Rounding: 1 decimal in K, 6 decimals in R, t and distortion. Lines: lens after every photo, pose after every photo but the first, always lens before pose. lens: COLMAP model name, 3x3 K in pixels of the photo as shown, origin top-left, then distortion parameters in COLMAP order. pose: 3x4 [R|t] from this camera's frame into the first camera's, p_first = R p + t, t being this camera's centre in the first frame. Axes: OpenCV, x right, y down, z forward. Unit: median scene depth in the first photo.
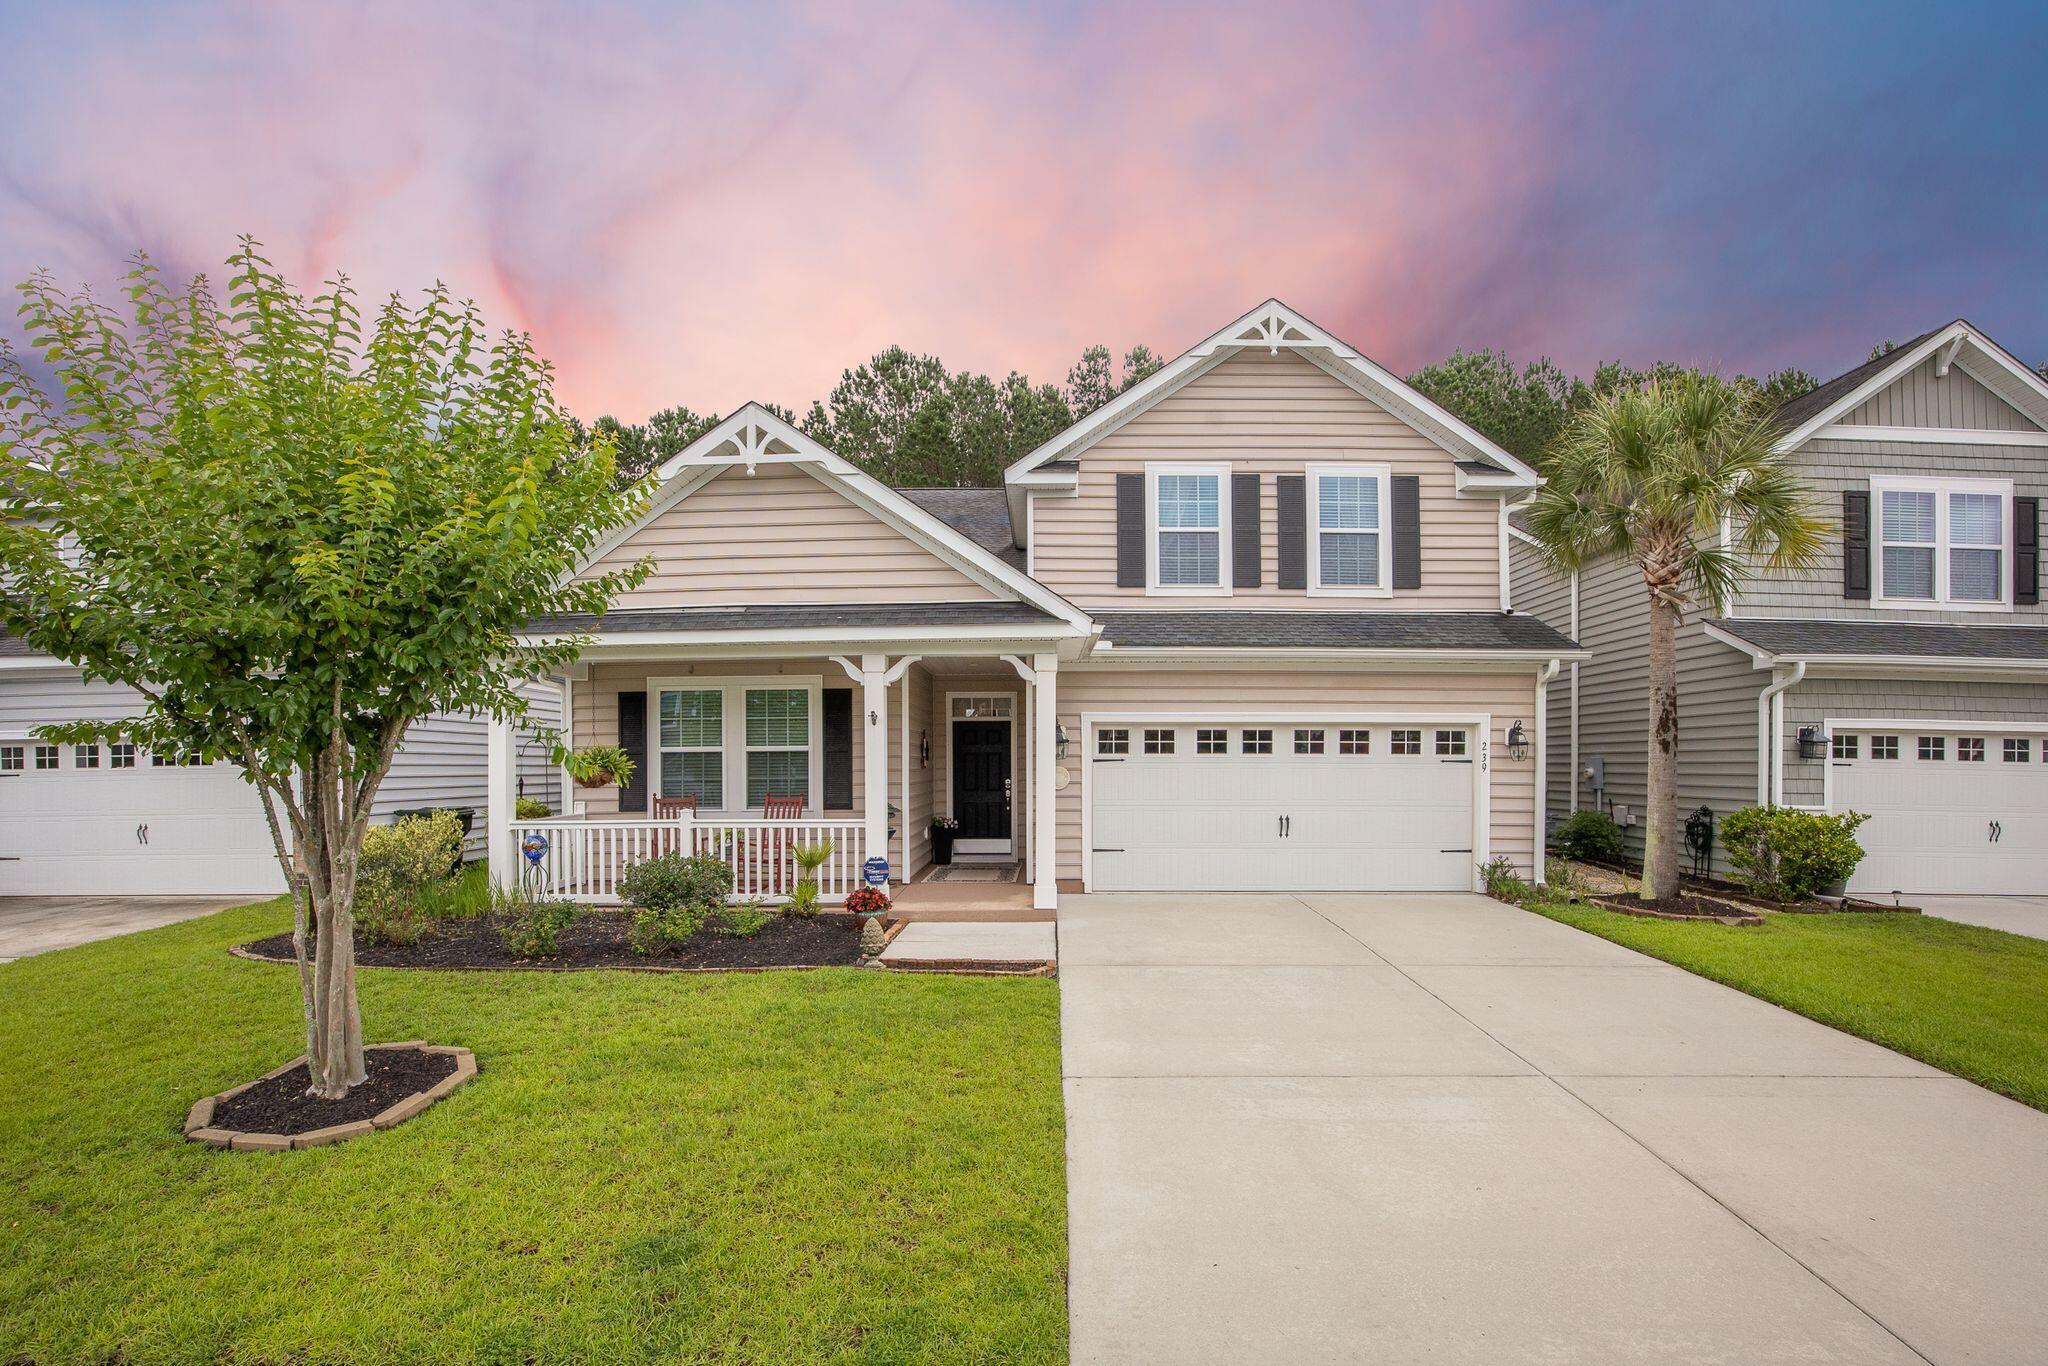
lens RADIAL K [[891.6, 0, 992.3], [0, 891.6, 801.1], [0, 0, 1]] dist [-0.092086, 0.018674]
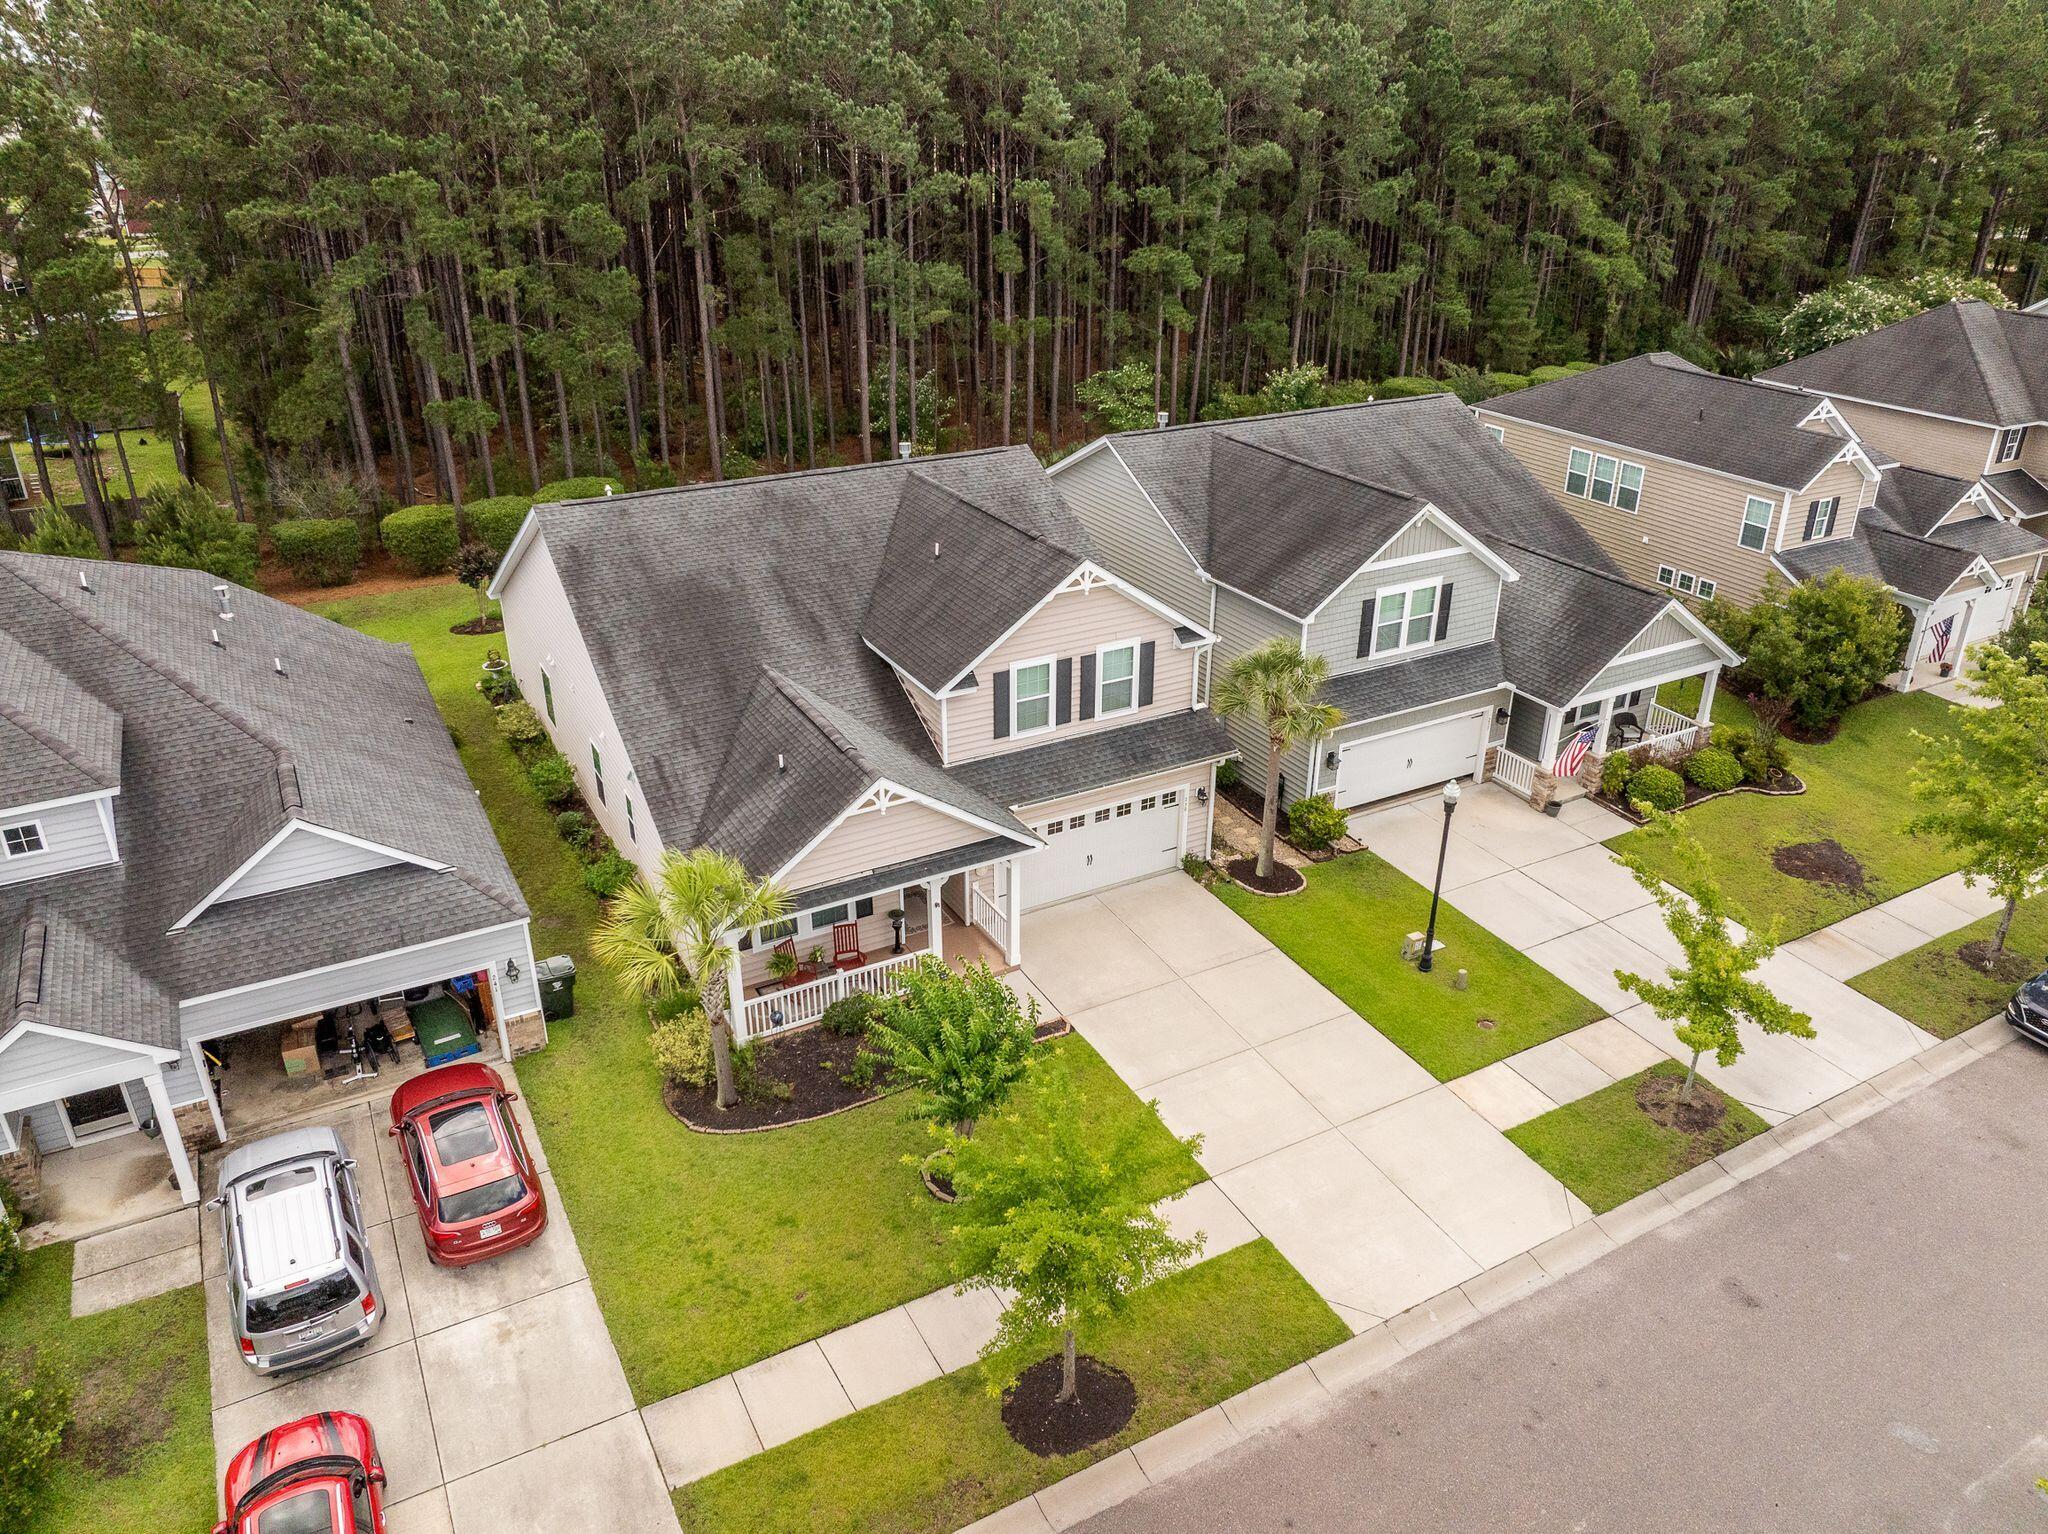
lens RADIAL K [[1427.7, 0, 1024.0], [0, 1427.7, 767.0], [0, 0, 1]] dist [-0.001276, -0.023536]
pose [[0.849145, -0.228520, 0.476164, -1.095922], [0.016437, 0.912549, 0.408636, -1.297600], [-0.527904, -0.339165, 0.778643, -1.102543]]
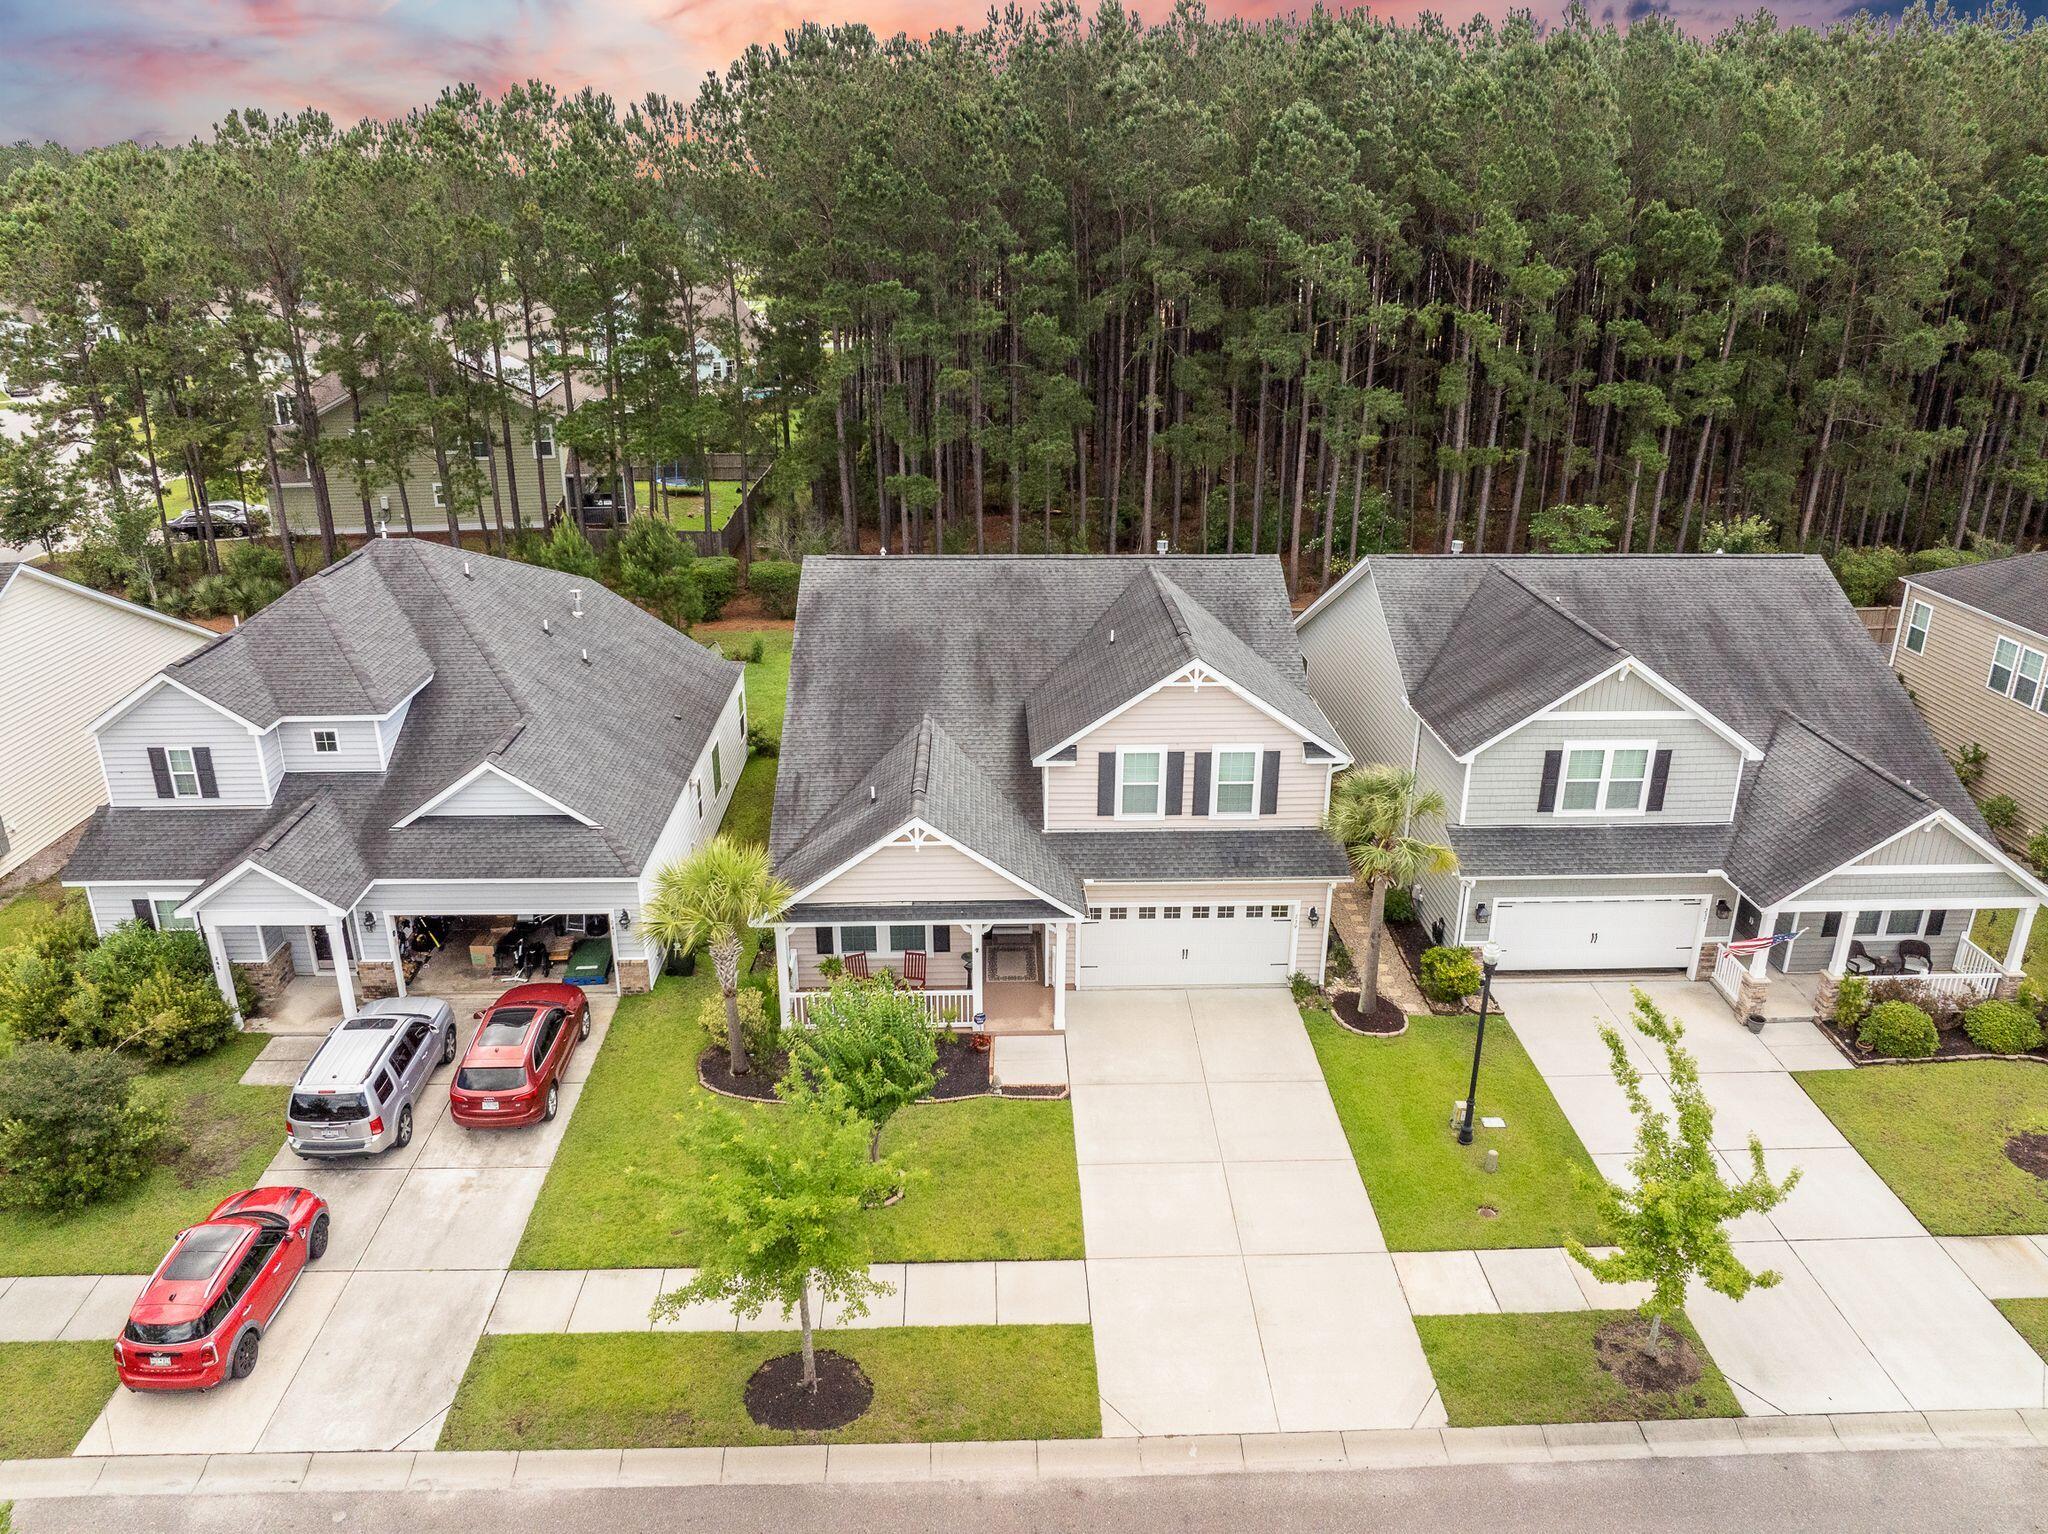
lens RADIAL K [[1423.5, 0, 1024.0], [0, 1423.5, 767.0], [0, 0, 1]] dist [-0.019496, -0.003609]
pose [[0.995834, -0.030247, 0.086026, -0.236361], [-0.000146, 0.942858, 0.333195, -1.274933], [-0.091189, -0.331819, 0.938925, -1.554717]]
